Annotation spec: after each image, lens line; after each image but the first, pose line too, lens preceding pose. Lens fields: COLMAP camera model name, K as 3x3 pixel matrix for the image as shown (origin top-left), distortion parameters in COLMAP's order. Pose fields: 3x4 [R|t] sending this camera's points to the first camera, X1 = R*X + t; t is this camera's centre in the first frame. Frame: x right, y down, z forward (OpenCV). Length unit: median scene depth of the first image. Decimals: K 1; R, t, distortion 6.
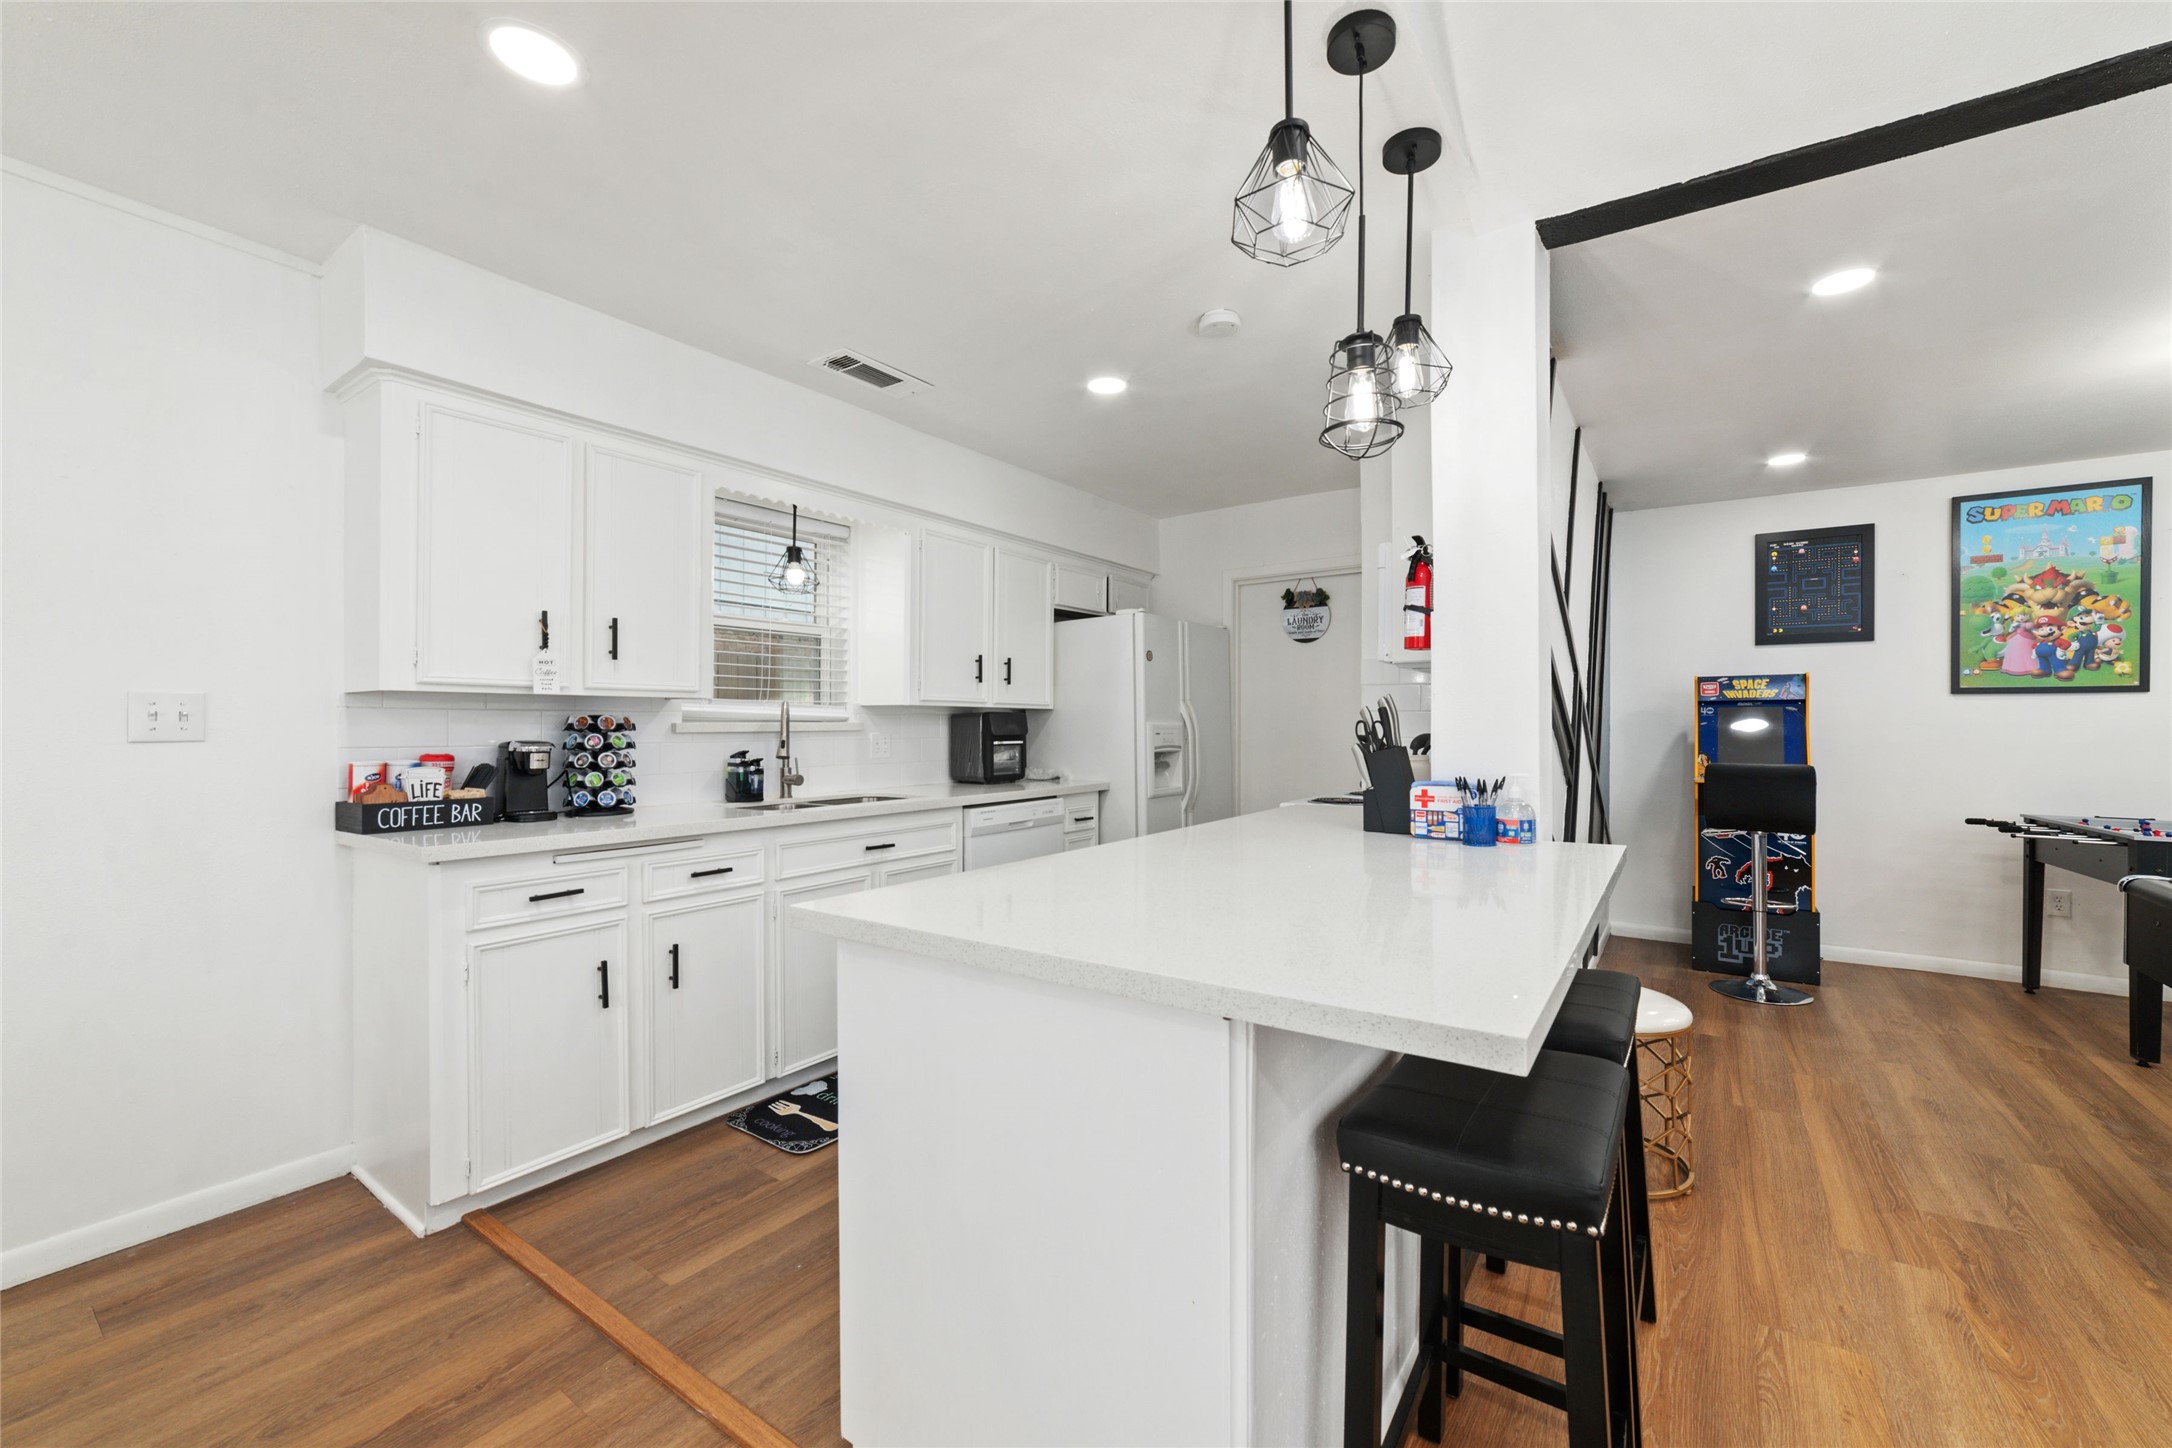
lens RADIAL K [[839.6, 0, 1117.6], [0, 839.6, 725.8], [0, 0, 1]] dist [-0.032780, 0.006798]
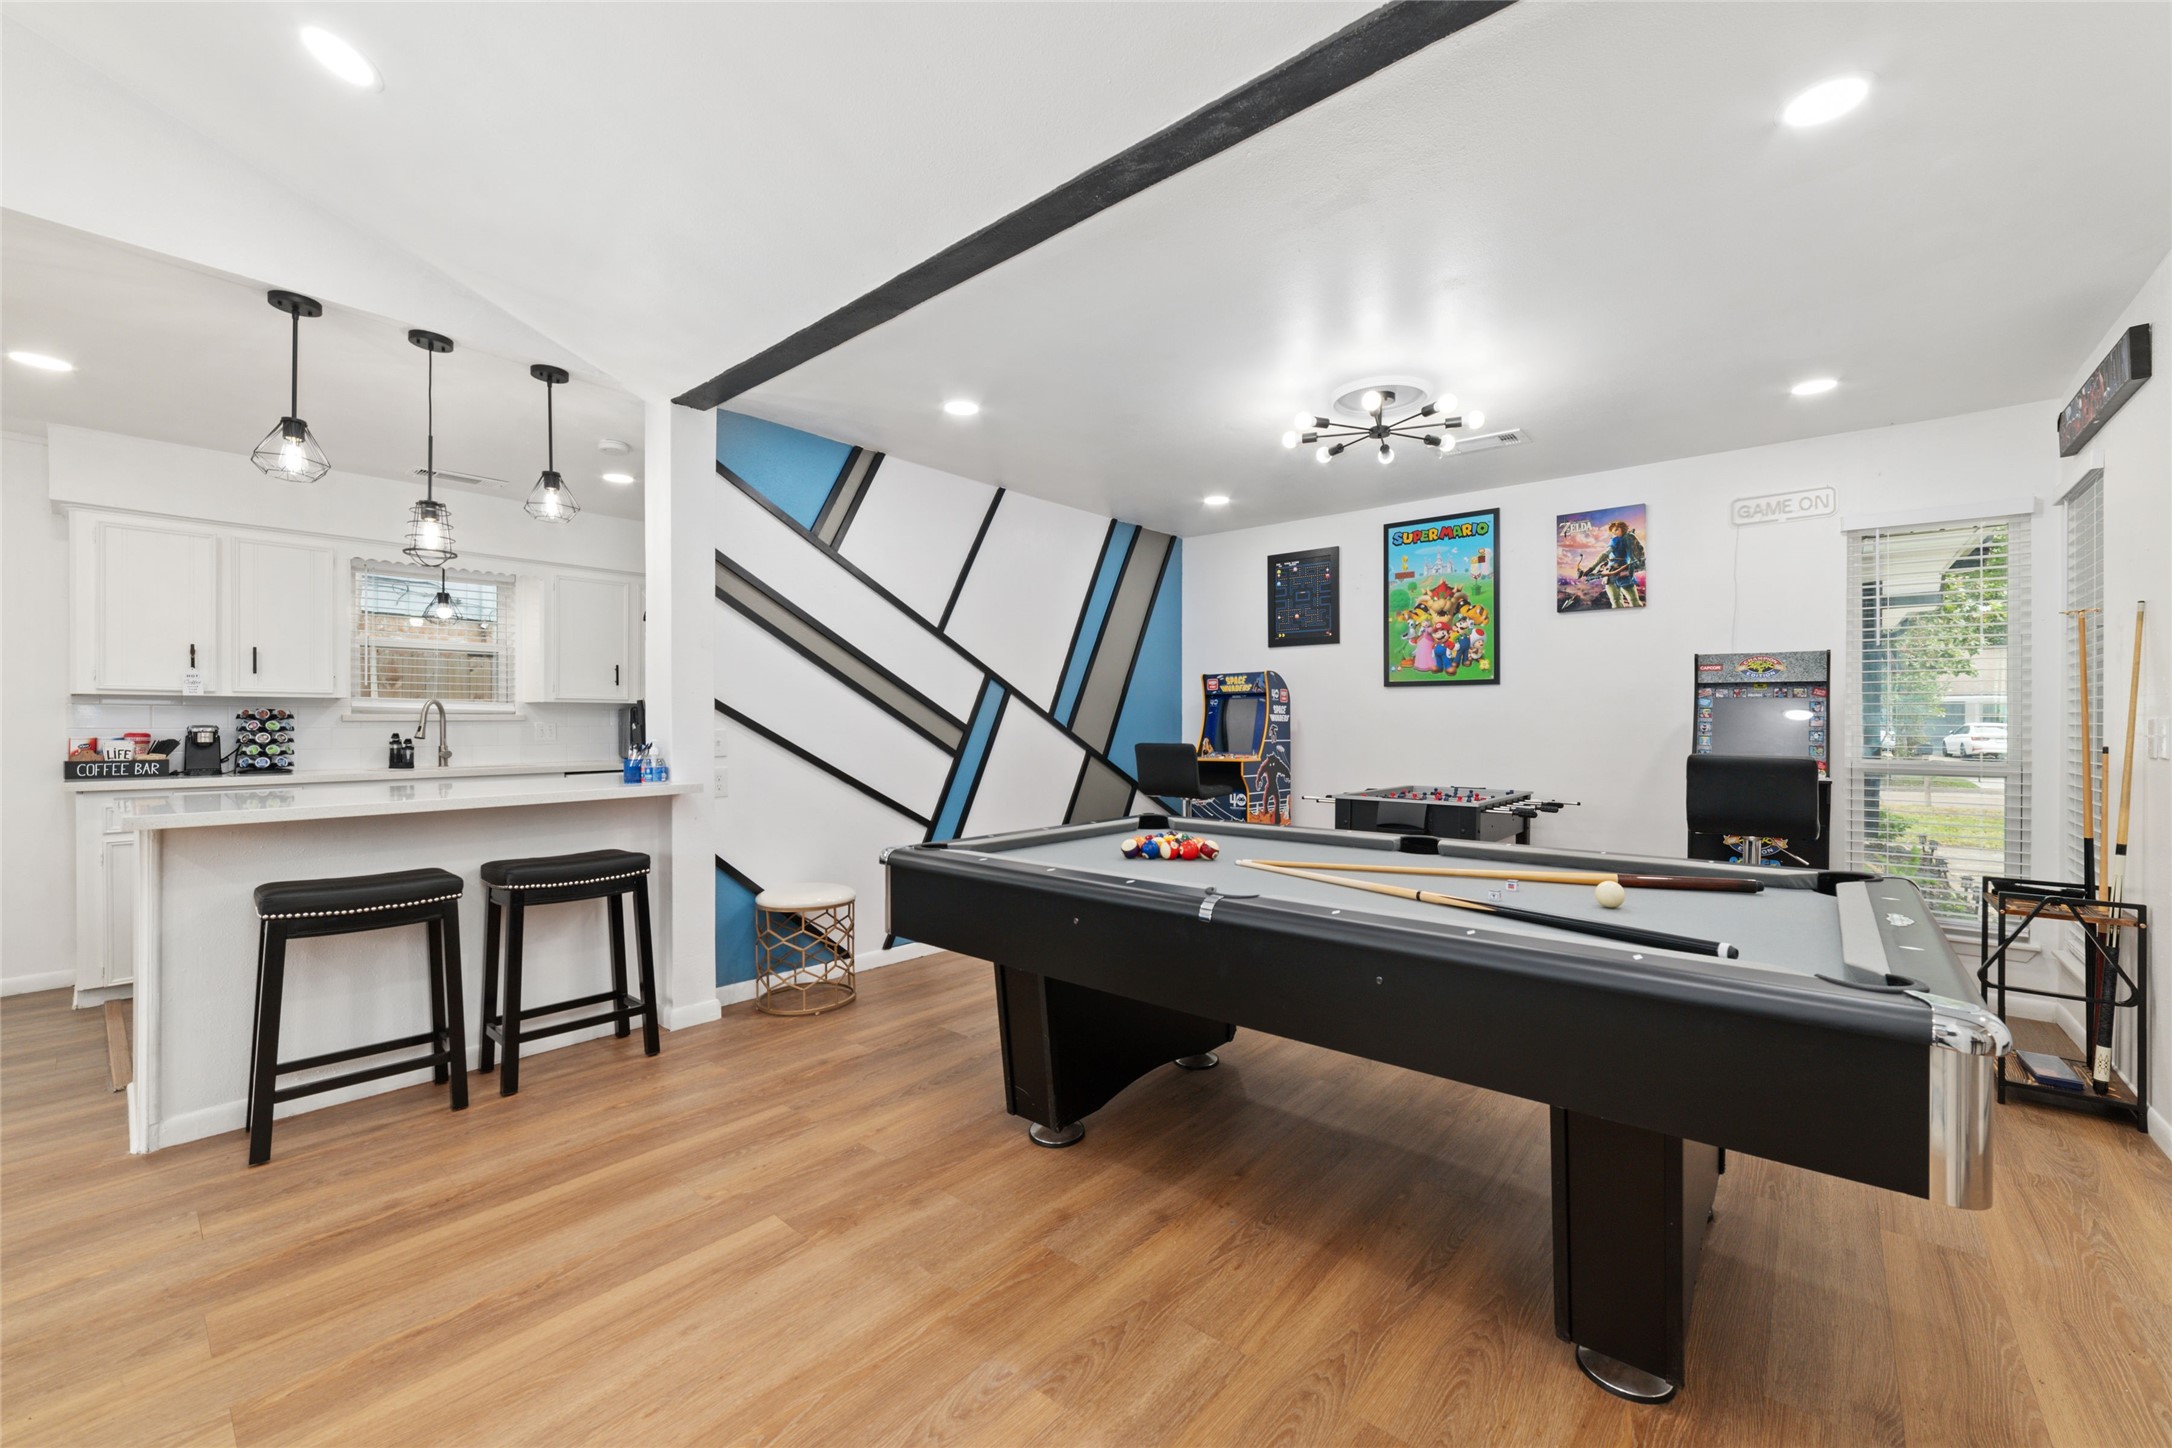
lens RADIAL K [[841.8, 0, 1098.1], [0, 841.8, 723.6], [0, 0, 1]] dist [-0.006063, 0.000281]
pose [[0.996577, -0.003579, -0.082590, 0.767205], [0.003655, 0.999993, 0.000774, 0.014198], [0.082587, -0.001074, 0.996583, -0.306116]]
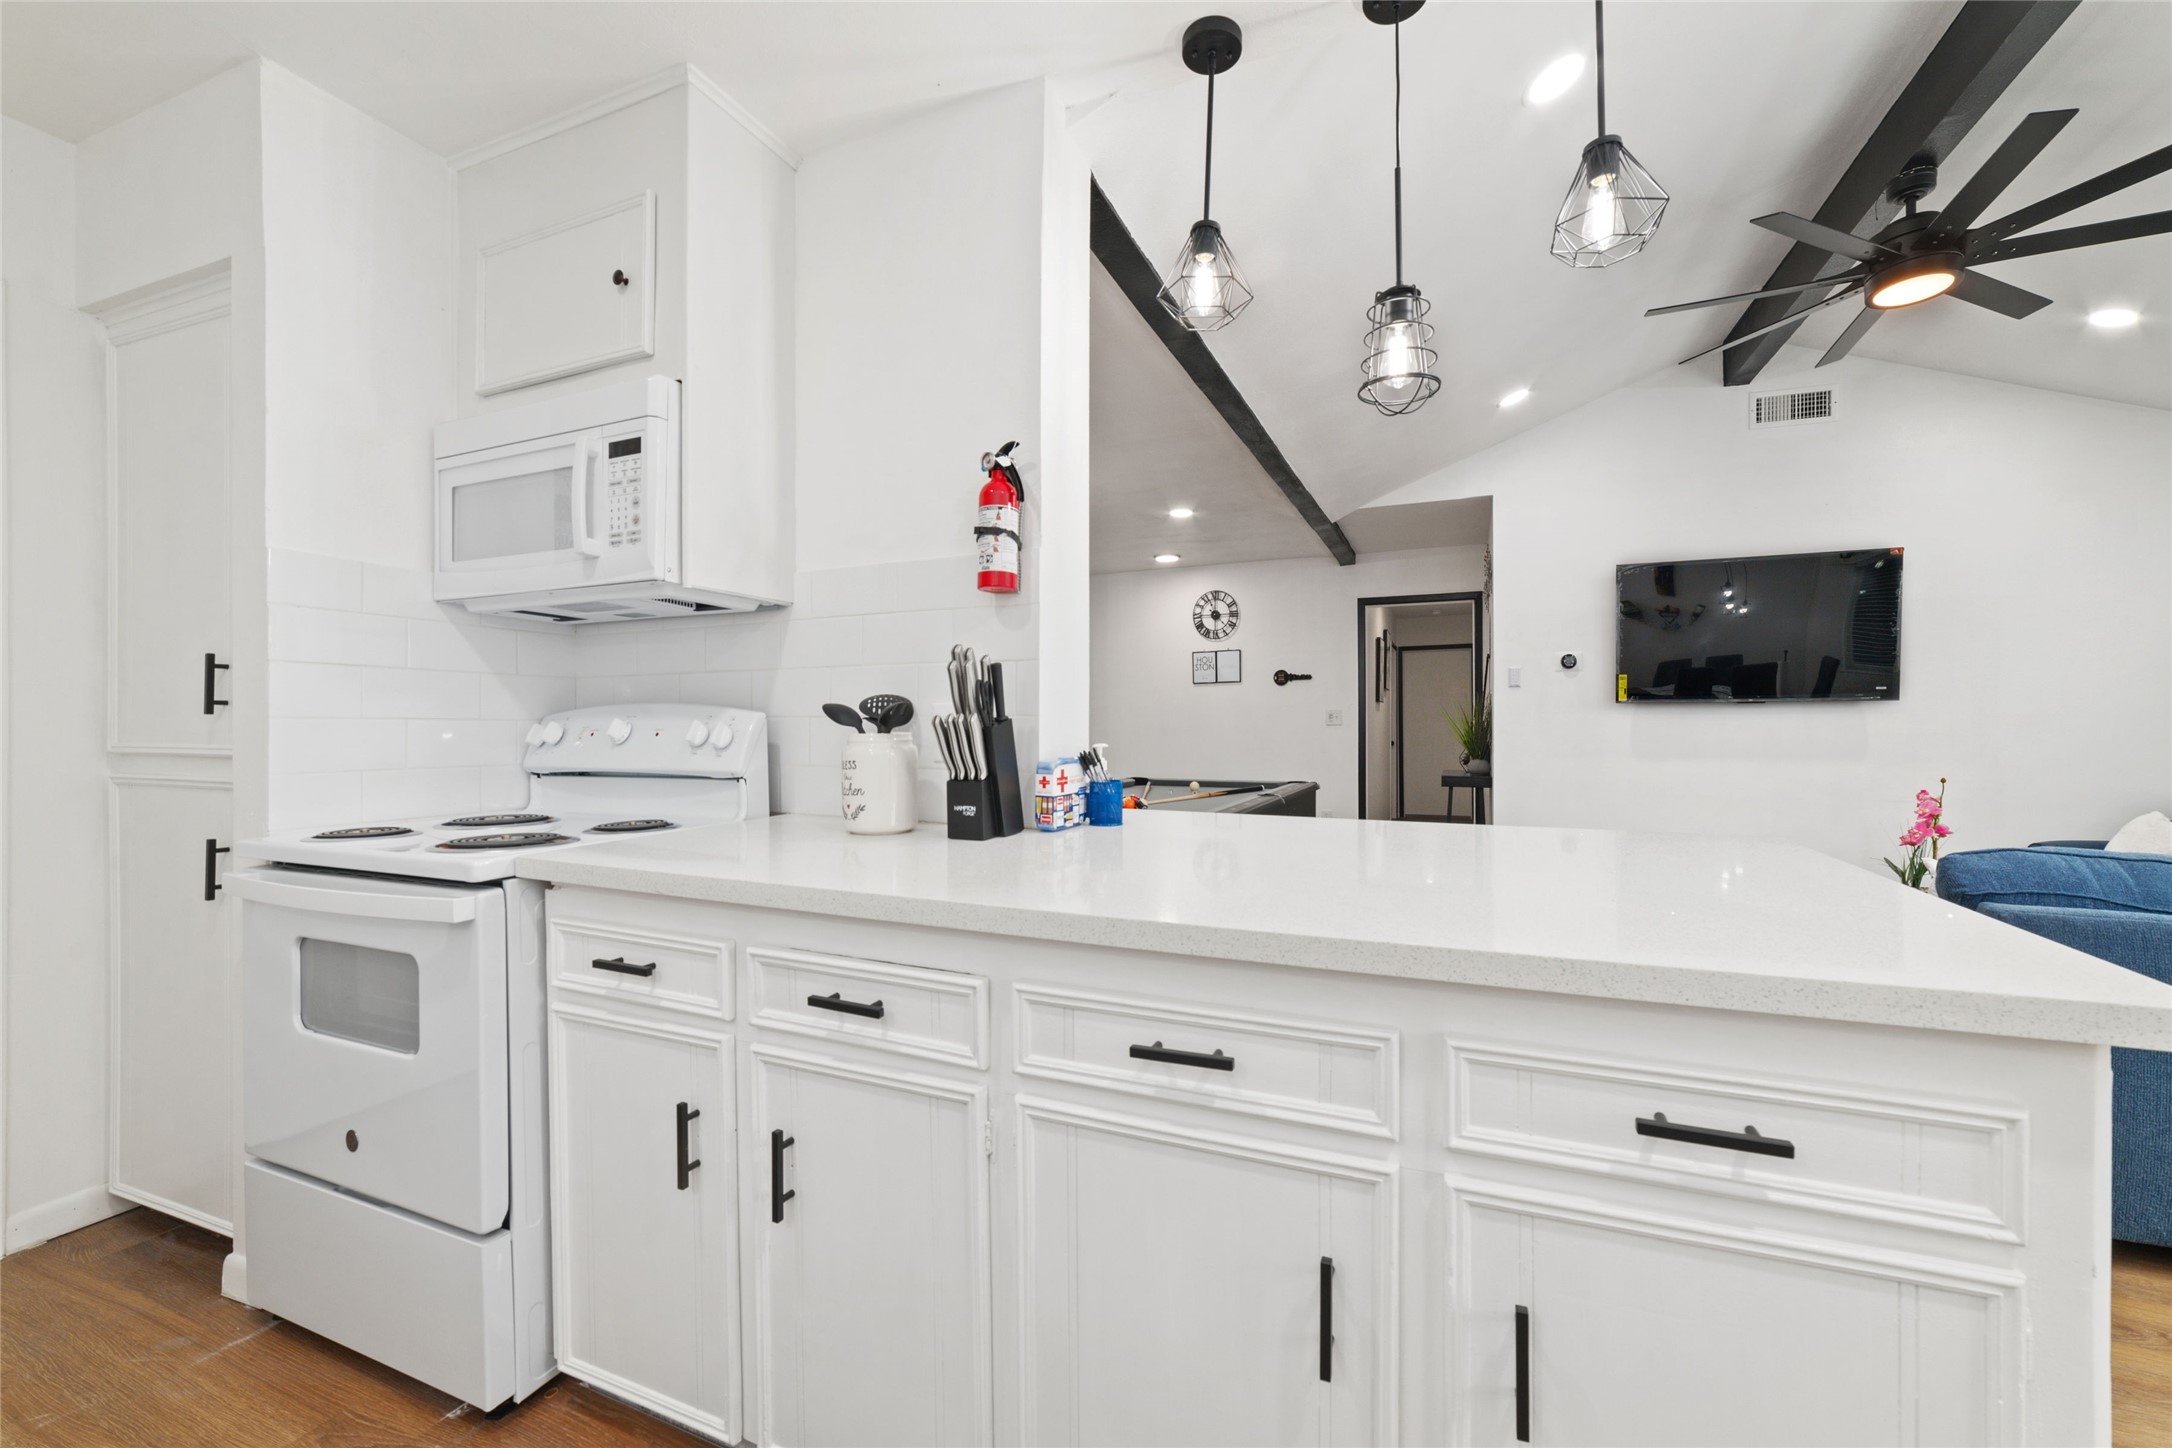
lens RADIAL K [[911.6, 0, 1066.1], [0, 911.6, 719.3], [0, 0, 1]] dist [-0.015528, 0.000027]
pose [[-0.198057, 0.004589, 0.980180, -0.274976], [0.003625, 0.999986, -0.003950, 0.017644], [-0.980184, 0.002771, -0.198071, 0.656159]]
